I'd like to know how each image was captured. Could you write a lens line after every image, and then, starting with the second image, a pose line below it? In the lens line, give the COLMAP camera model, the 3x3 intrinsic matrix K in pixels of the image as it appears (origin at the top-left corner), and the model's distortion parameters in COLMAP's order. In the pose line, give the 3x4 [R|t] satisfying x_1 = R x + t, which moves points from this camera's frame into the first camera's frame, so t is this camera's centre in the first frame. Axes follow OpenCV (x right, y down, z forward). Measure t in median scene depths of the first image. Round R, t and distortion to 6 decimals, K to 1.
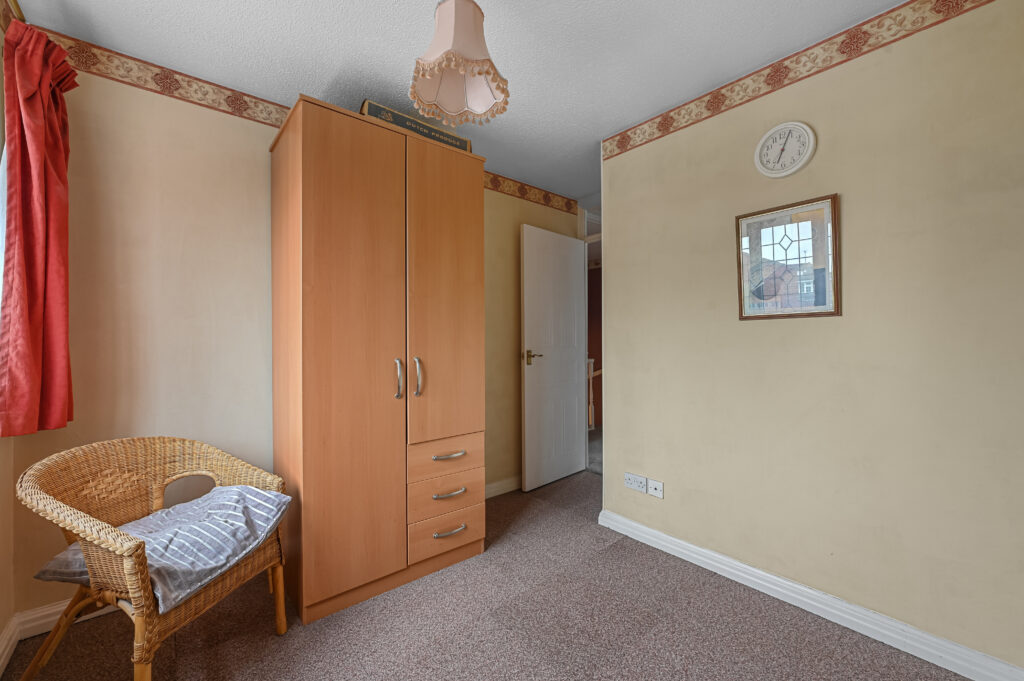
lens RADIAL K [[414.5, 0, 494.2], [0, 414.5, 340.4], [0, 0, 1]] dist [-0.000510, -0.000152]
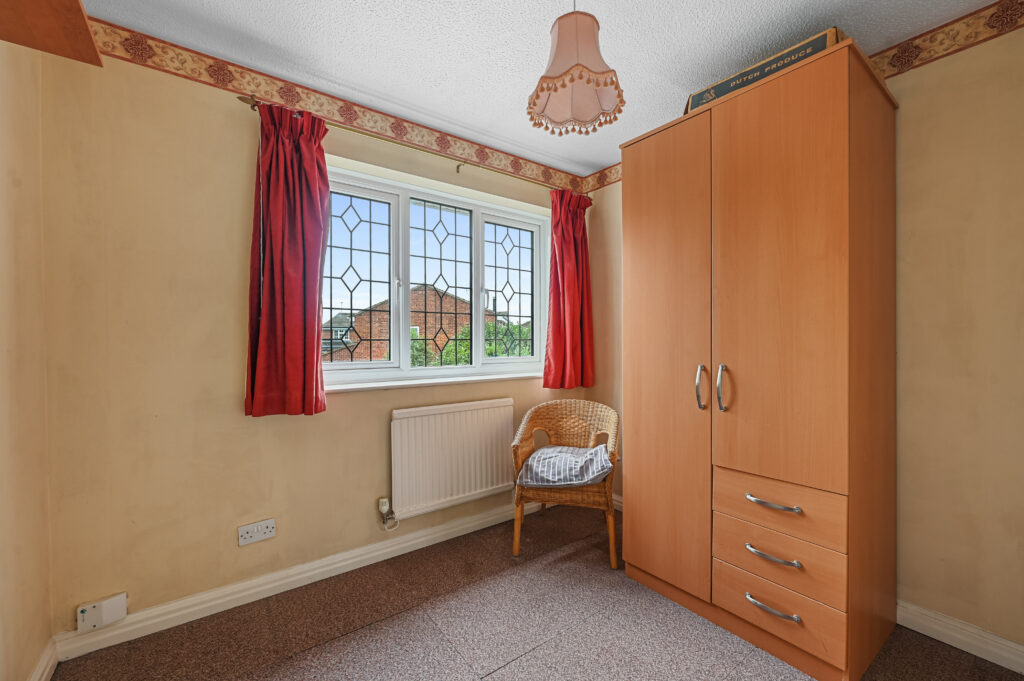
lens RADIAL K [[414.5, 0, 494.2], [0, 414.5, 340.4], [0, 0, 1]] dist [-0.000510, -0.000152]
pose [[-0.051815, 0.004128, -0.998648, 0.688568], [0.007047, 0.999968, 0.003768, -0.015832], [0.998632, -0.006843, -0.051842, 0.594405]]
